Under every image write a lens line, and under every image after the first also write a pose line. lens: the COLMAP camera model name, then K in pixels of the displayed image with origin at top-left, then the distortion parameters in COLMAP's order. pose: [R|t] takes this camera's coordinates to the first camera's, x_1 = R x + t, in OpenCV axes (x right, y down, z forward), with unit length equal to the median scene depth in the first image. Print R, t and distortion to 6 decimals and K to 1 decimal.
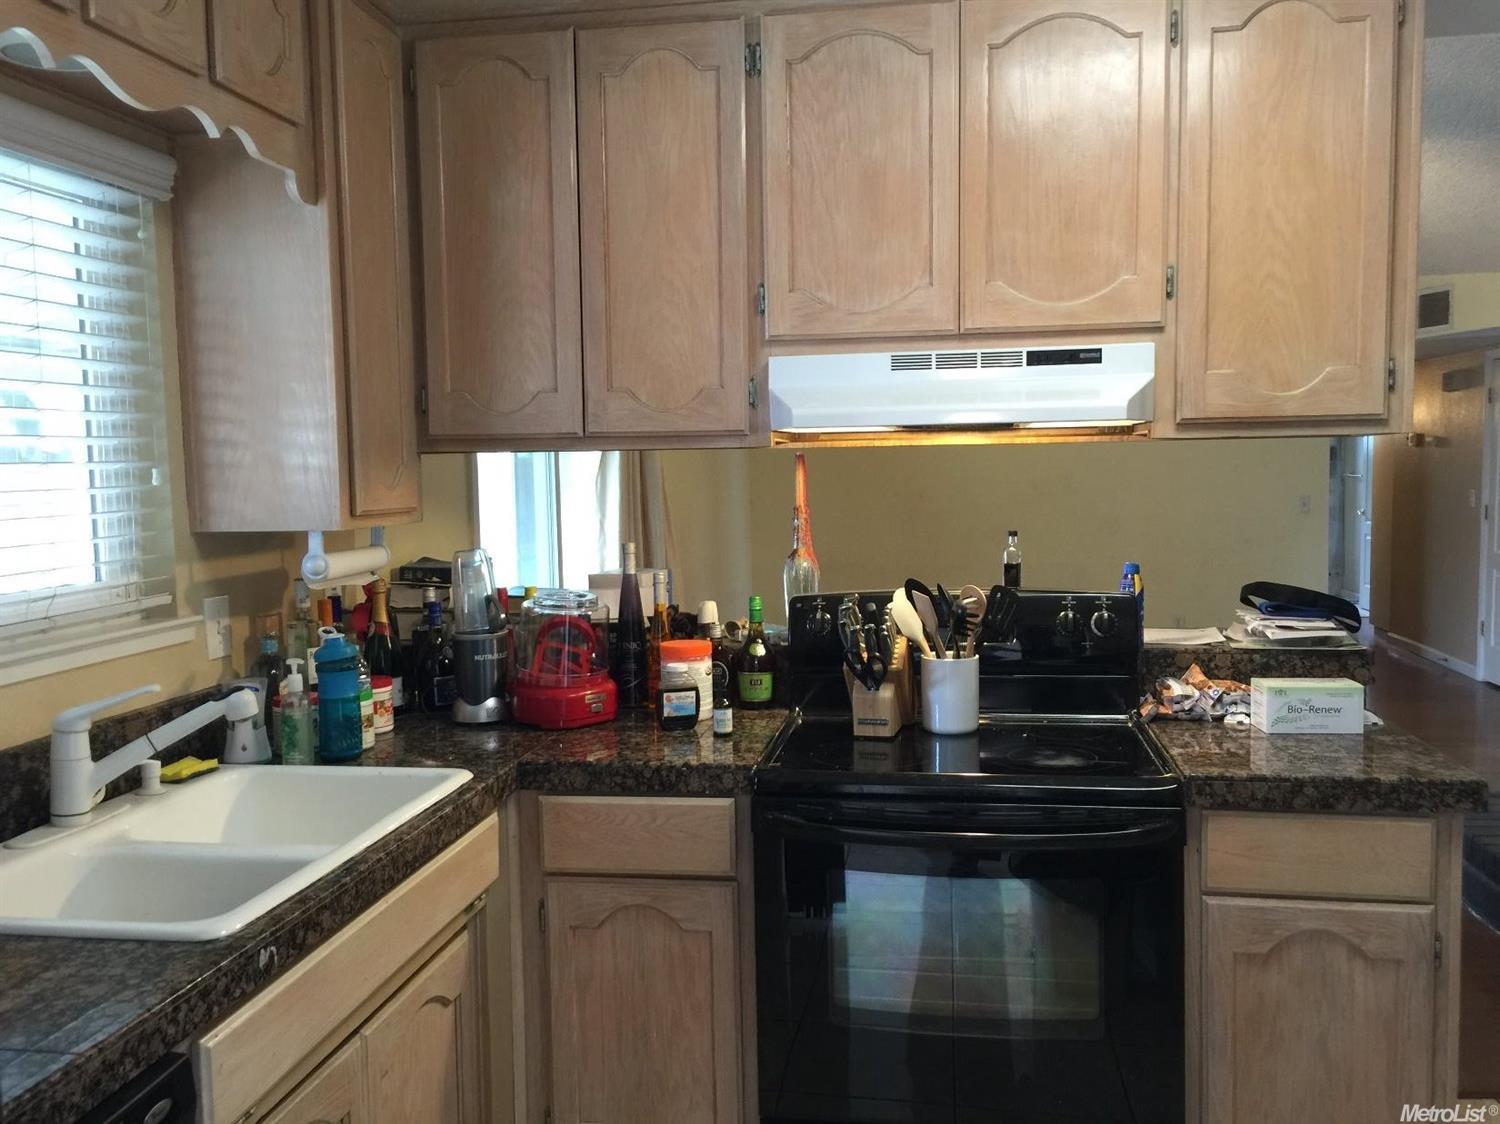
lens RADIAL K [[1319.1, 0, 750.0], [0, 1319.1, 562.0], [0, 0, 1]] dist [0.049889, -0.019880]
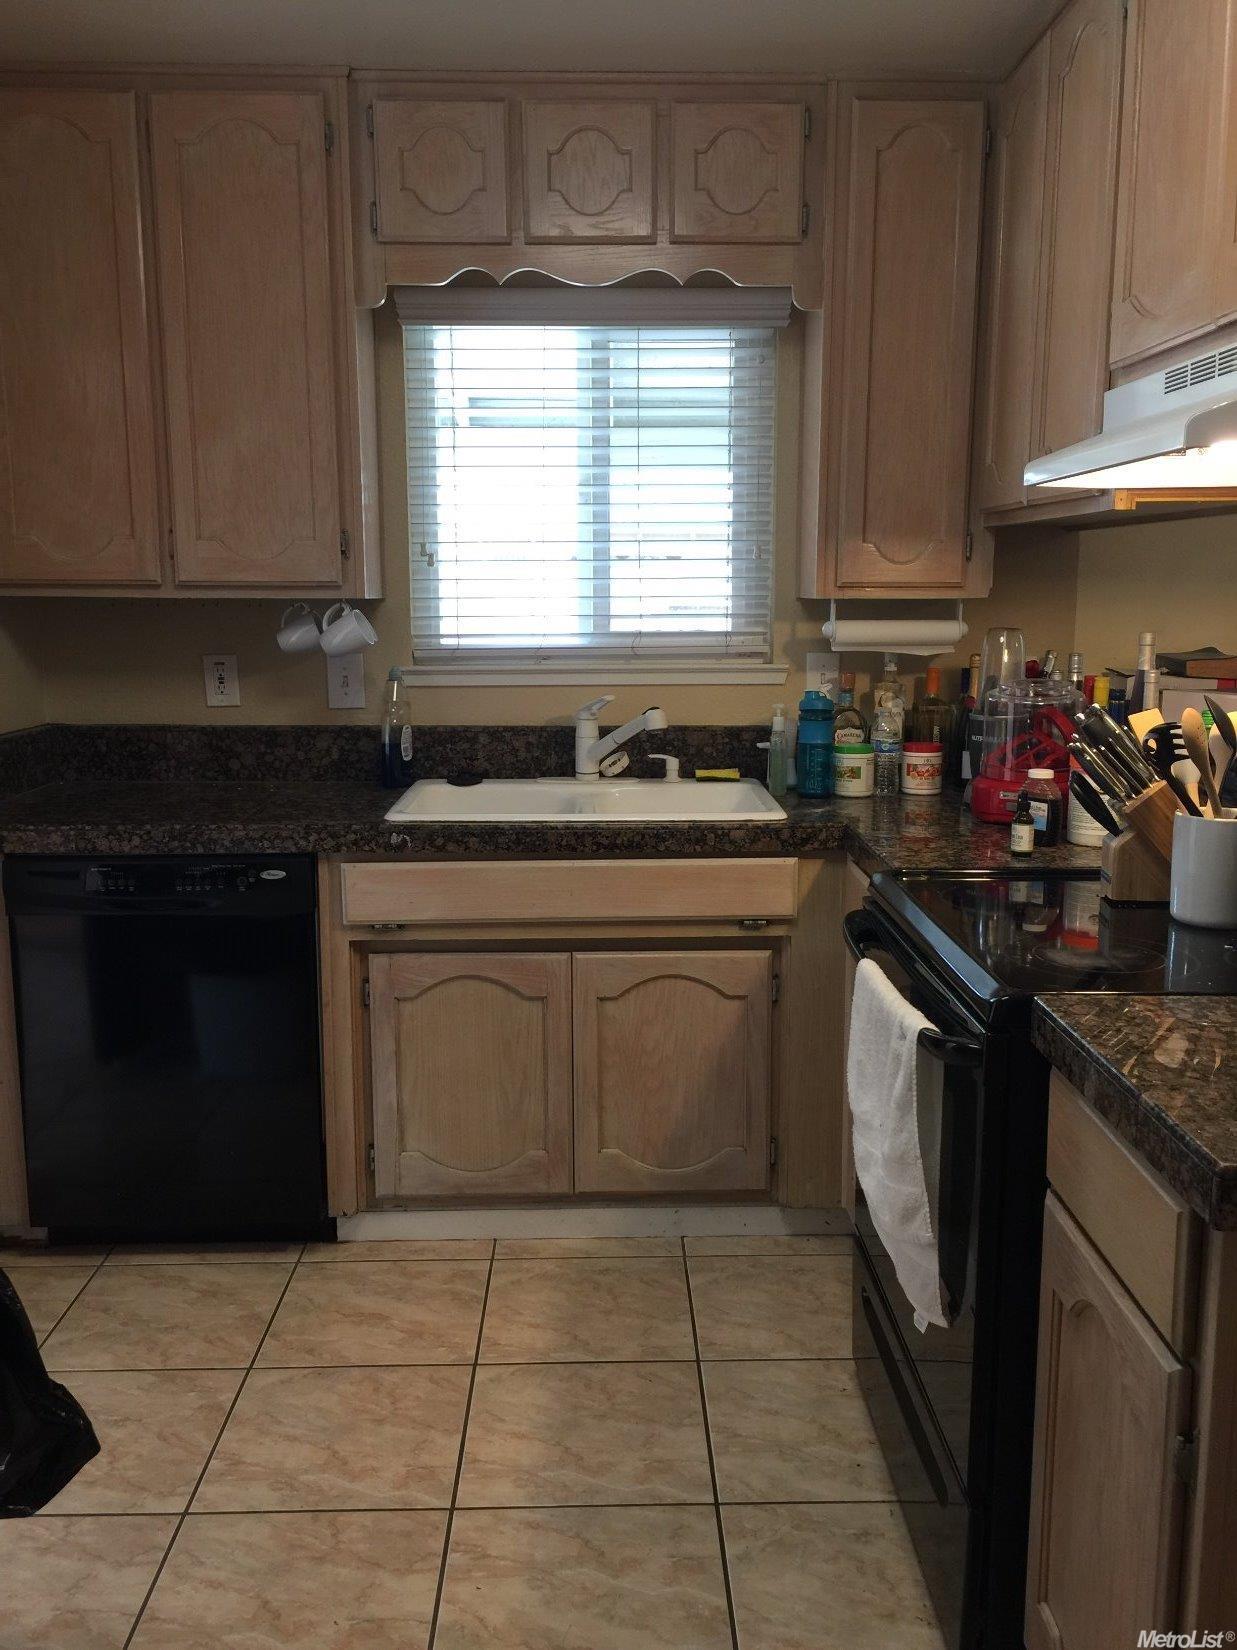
lens RADIAL K [[1451.0, 0, 618.5], [0, 1451.0, 825.0], [0, 0, 1]] dist [0.049889, -0.019880]
pose [[0.176964, 0.178146, -0.967961, 1.431430], [-0.080325, 0.982816, 0.166195, -0.040643], [0.980934, 0.048341, 0.188233, 0.939114]]
